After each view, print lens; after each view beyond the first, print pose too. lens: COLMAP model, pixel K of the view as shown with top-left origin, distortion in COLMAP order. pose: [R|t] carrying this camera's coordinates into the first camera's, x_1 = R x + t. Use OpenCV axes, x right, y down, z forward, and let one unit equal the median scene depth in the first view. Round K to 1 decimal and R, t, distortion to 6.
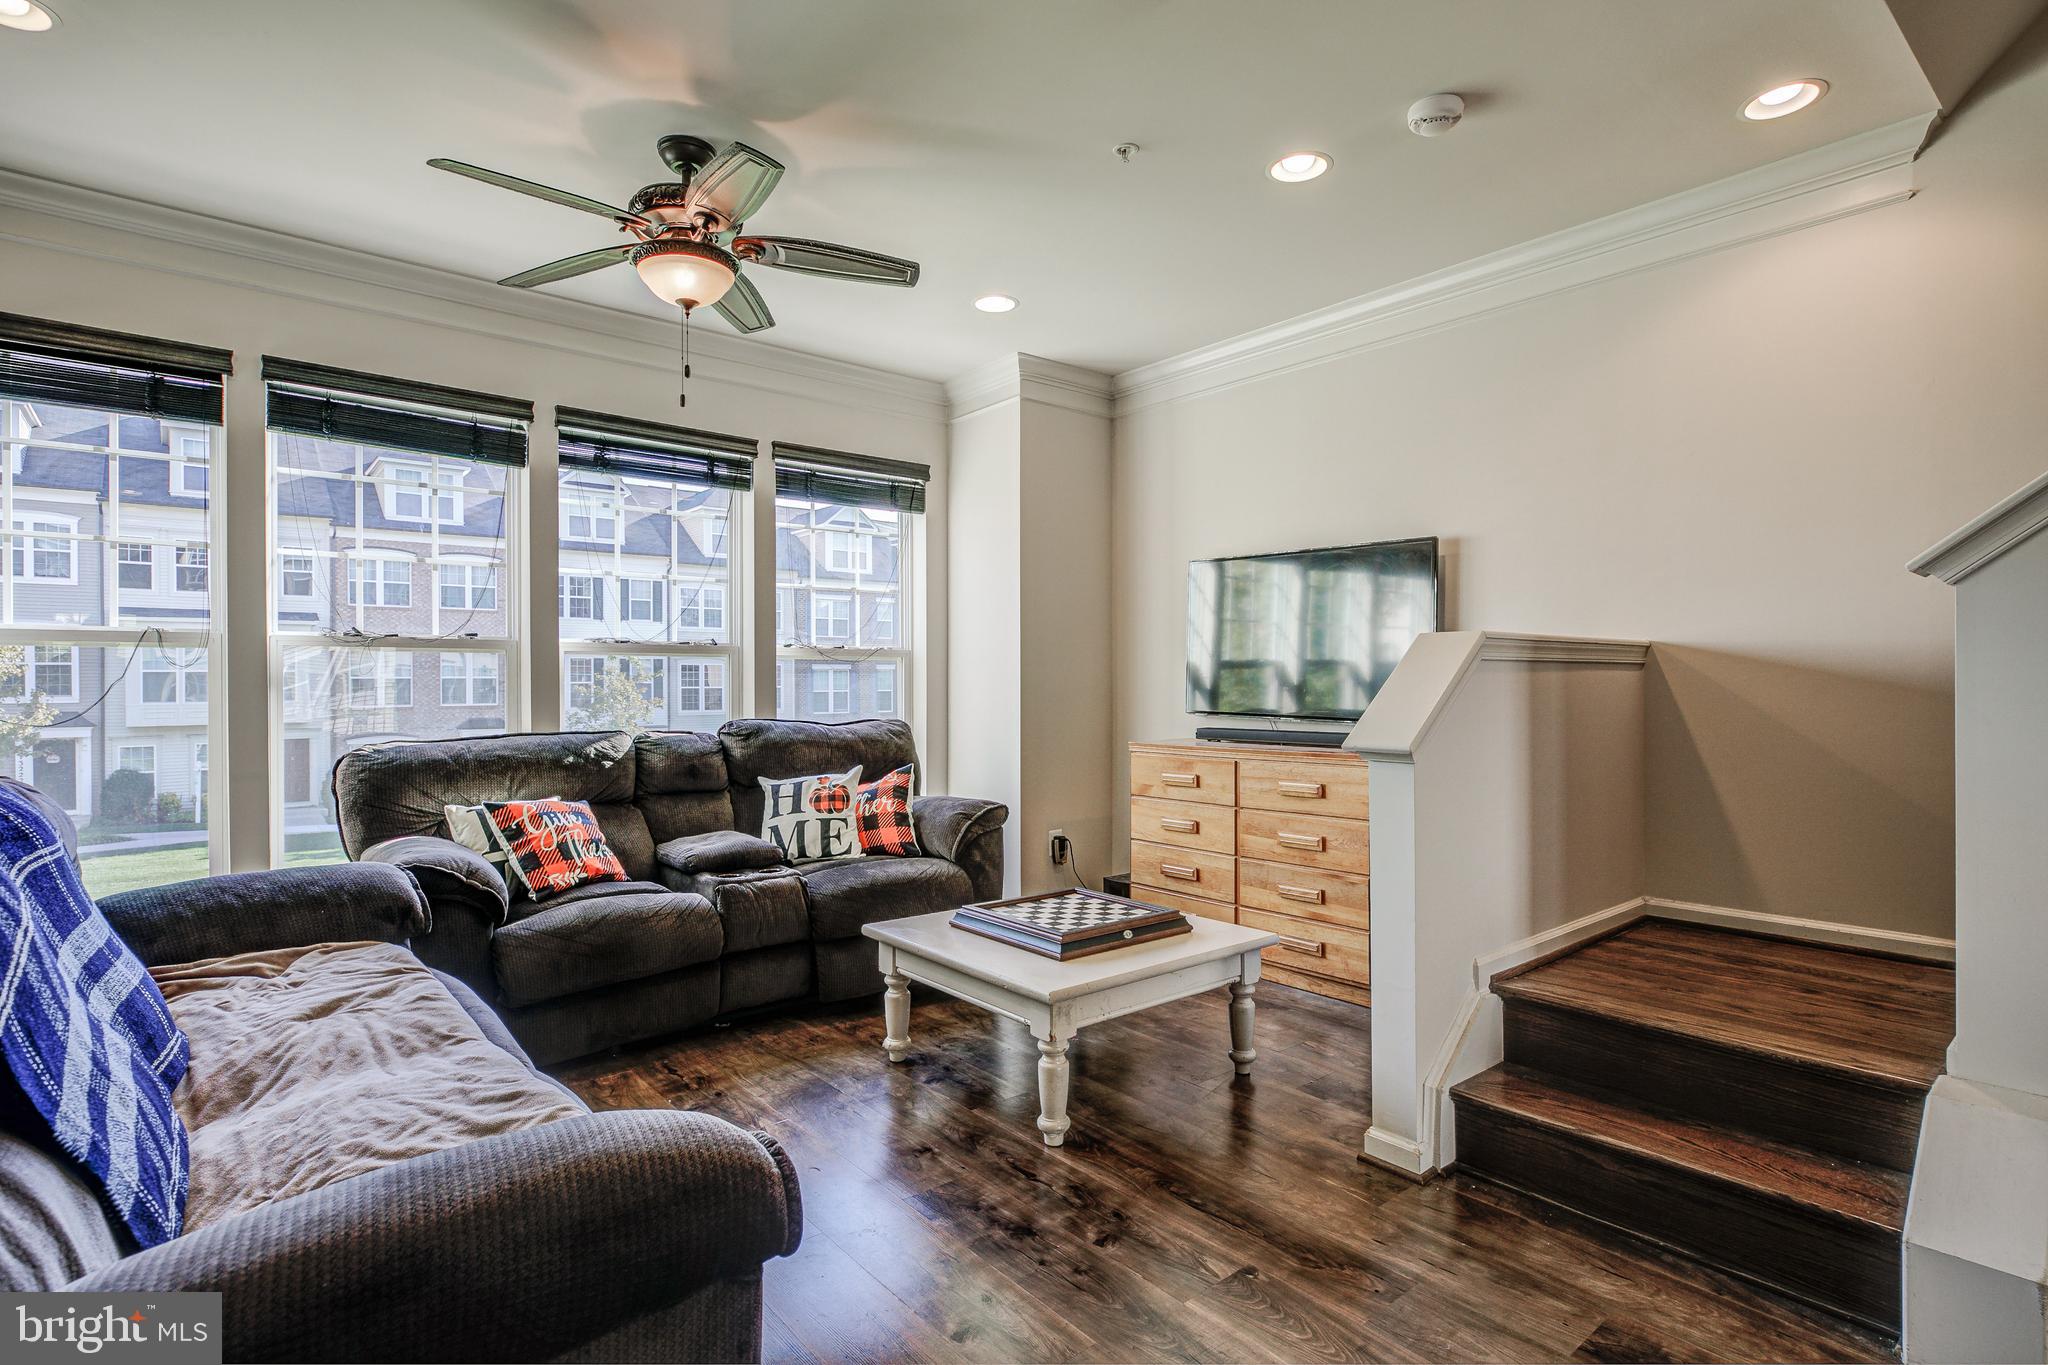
lens RADIAL K [[1020.5, 0, 1035.1], [0, 1020.5, 681.5], [0, 0, 1]] dist [-0.001849, 0.000229]
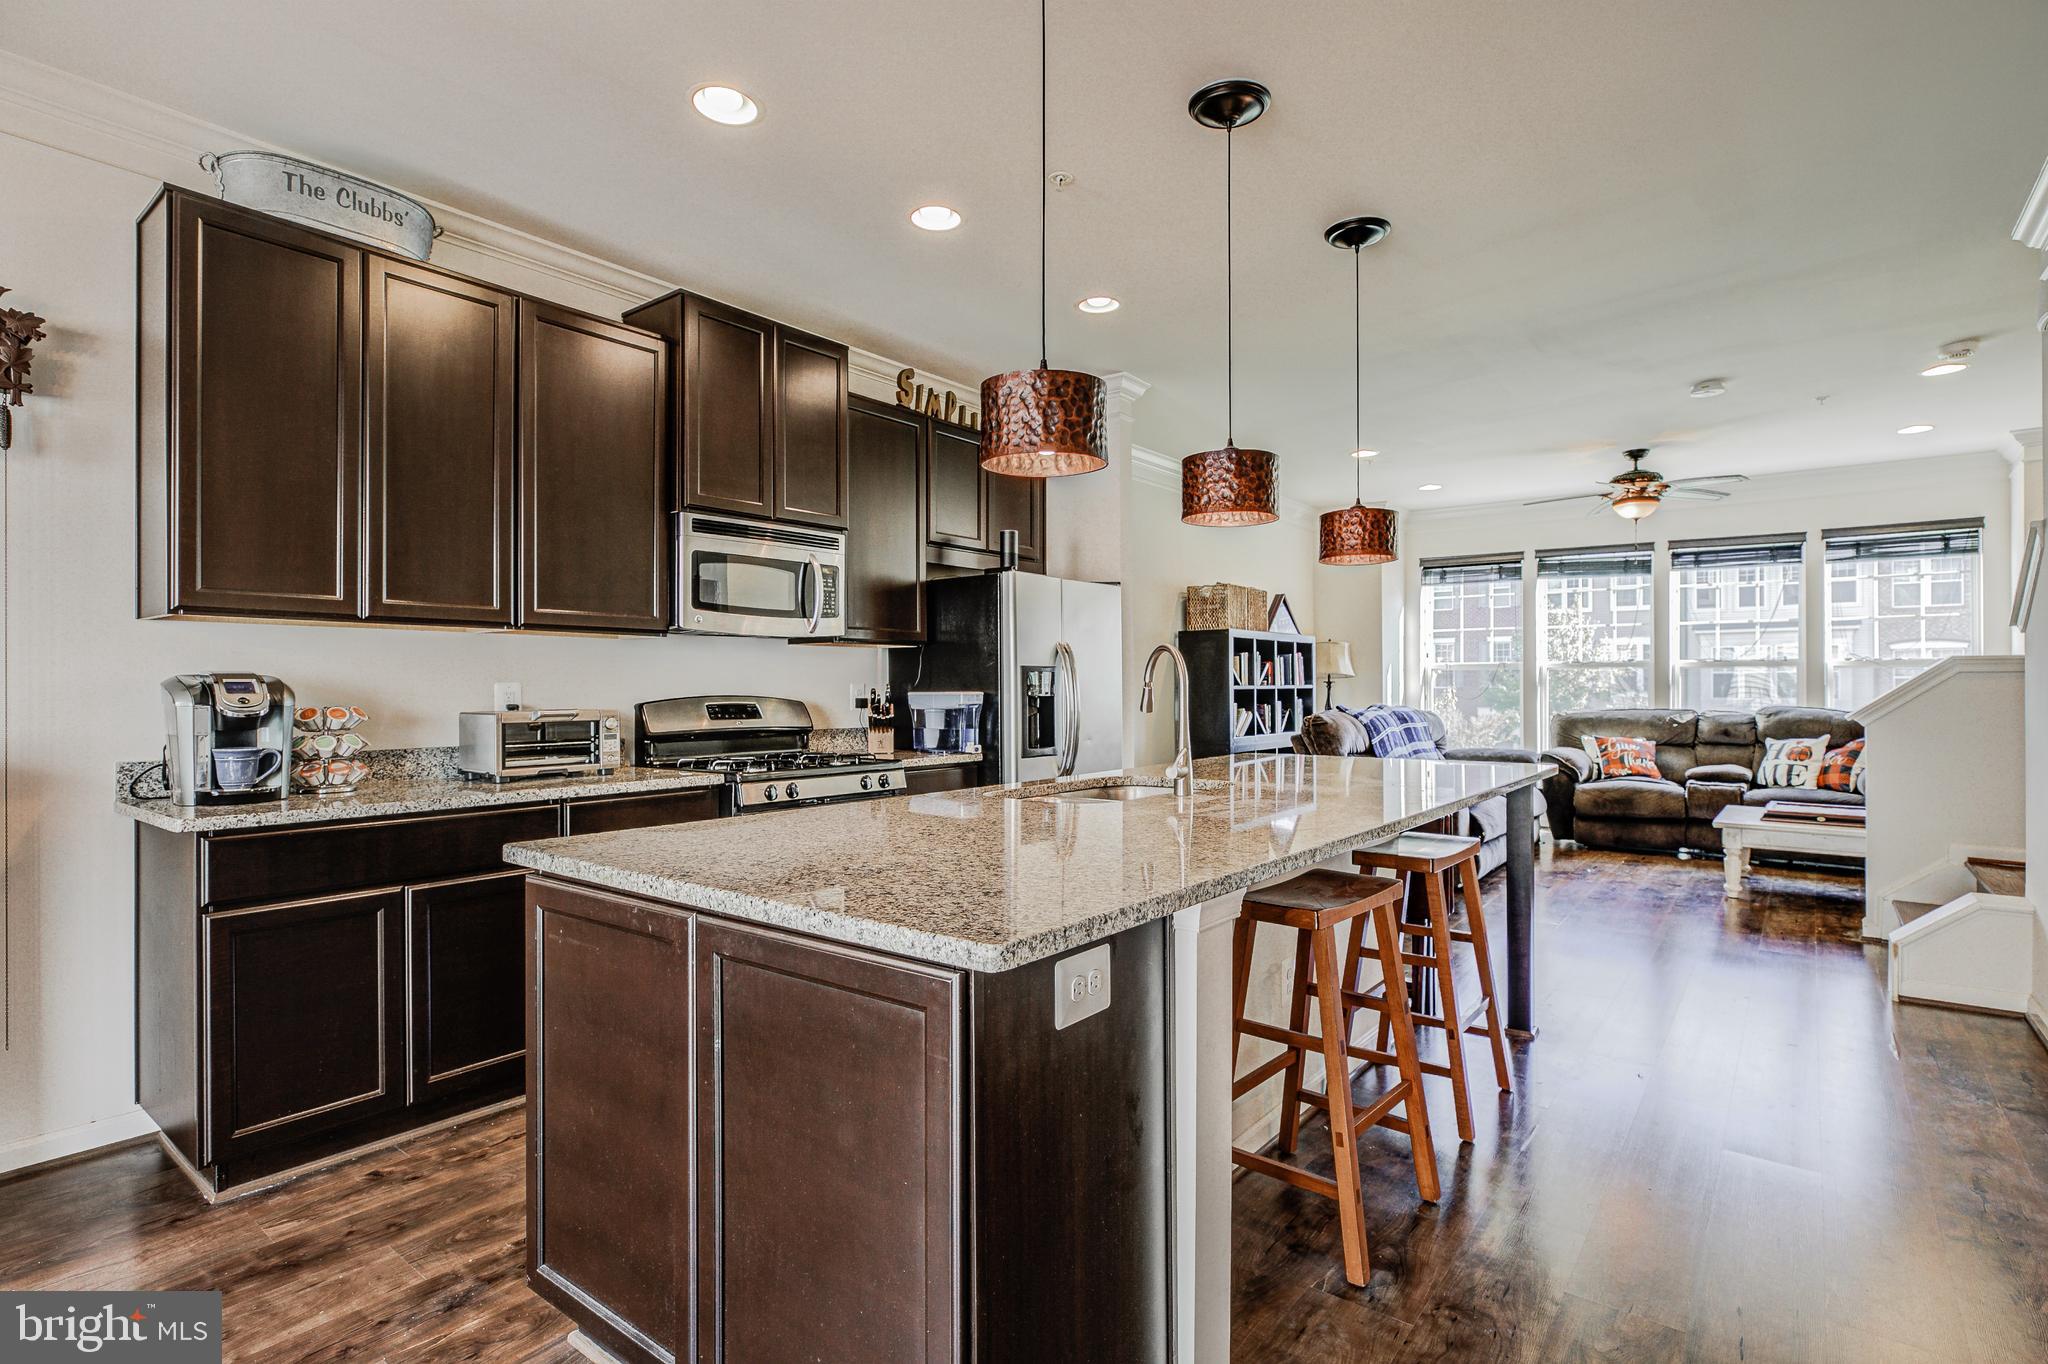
lens RADIAL K [[998.5, 0, 1034.6], [0, 998.5, 683.5], [0, 0, 1]] dist [-0.002363, 0.000187]
pose [[0.206059, 0.002067, -0.978537, 1.160806], [0.001032, 0.999997, 0.002329, -0.005217], [0.978539, -0.001490, 0.206056, -0.576700]]
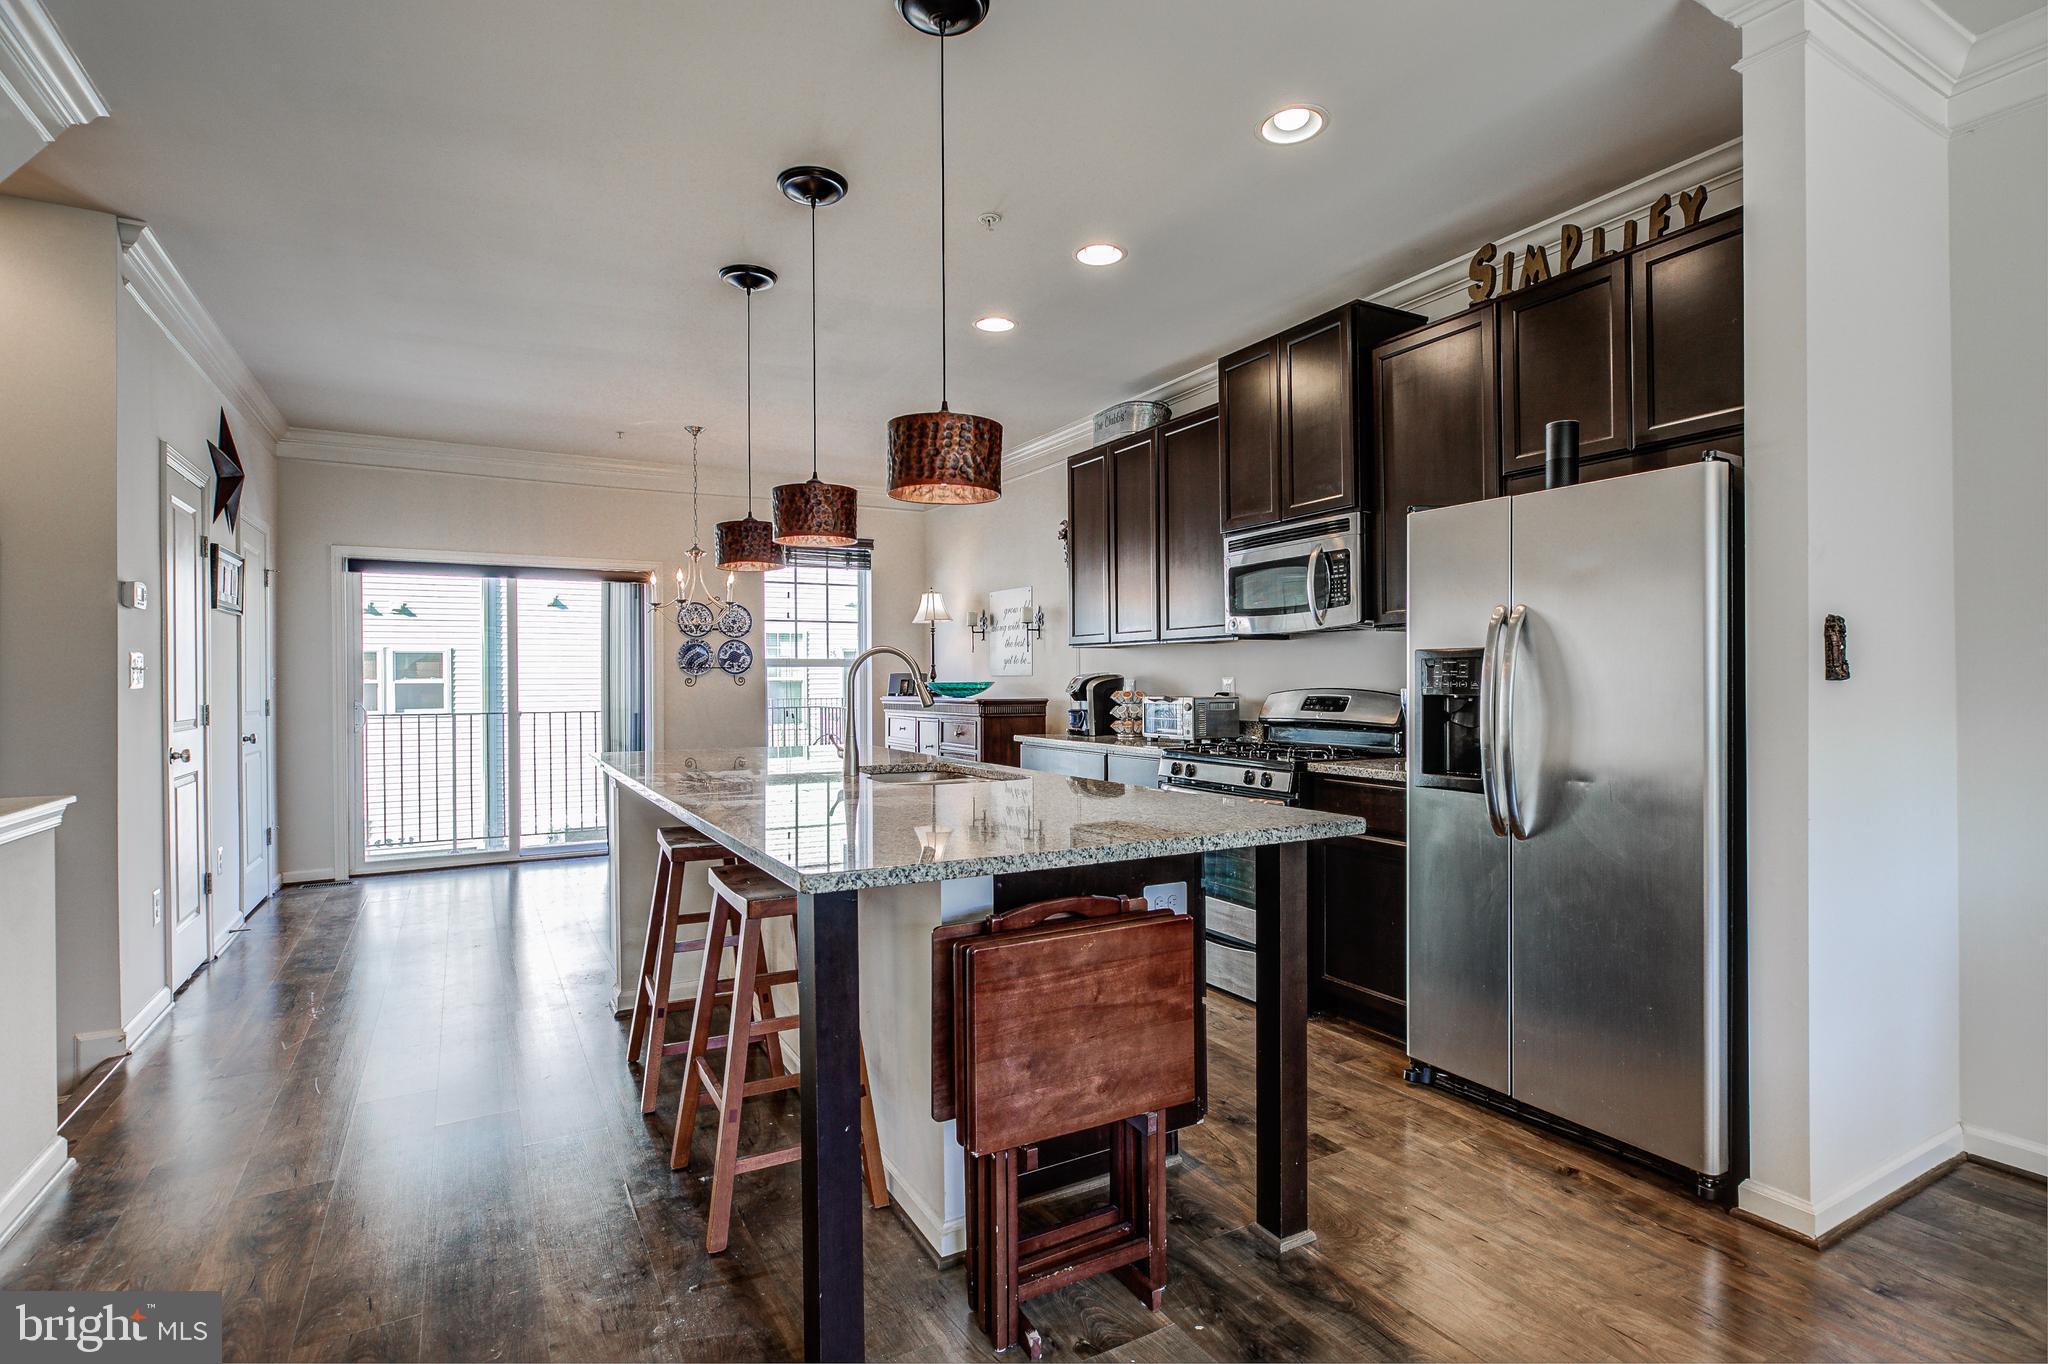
lens RADIAL K [[998.5, 0, 1034.6], [0, 998.5, 683.5], [0, 0, 1]] dist [-0.002363, 0.000187]
pose [[-0.983738, 0.009294, 0.179367, 0.245524], [0.009698, 0.999952, 0.001374, -0.000868], [-0.179346, 0.003092, -0.983781, 0.407068]]
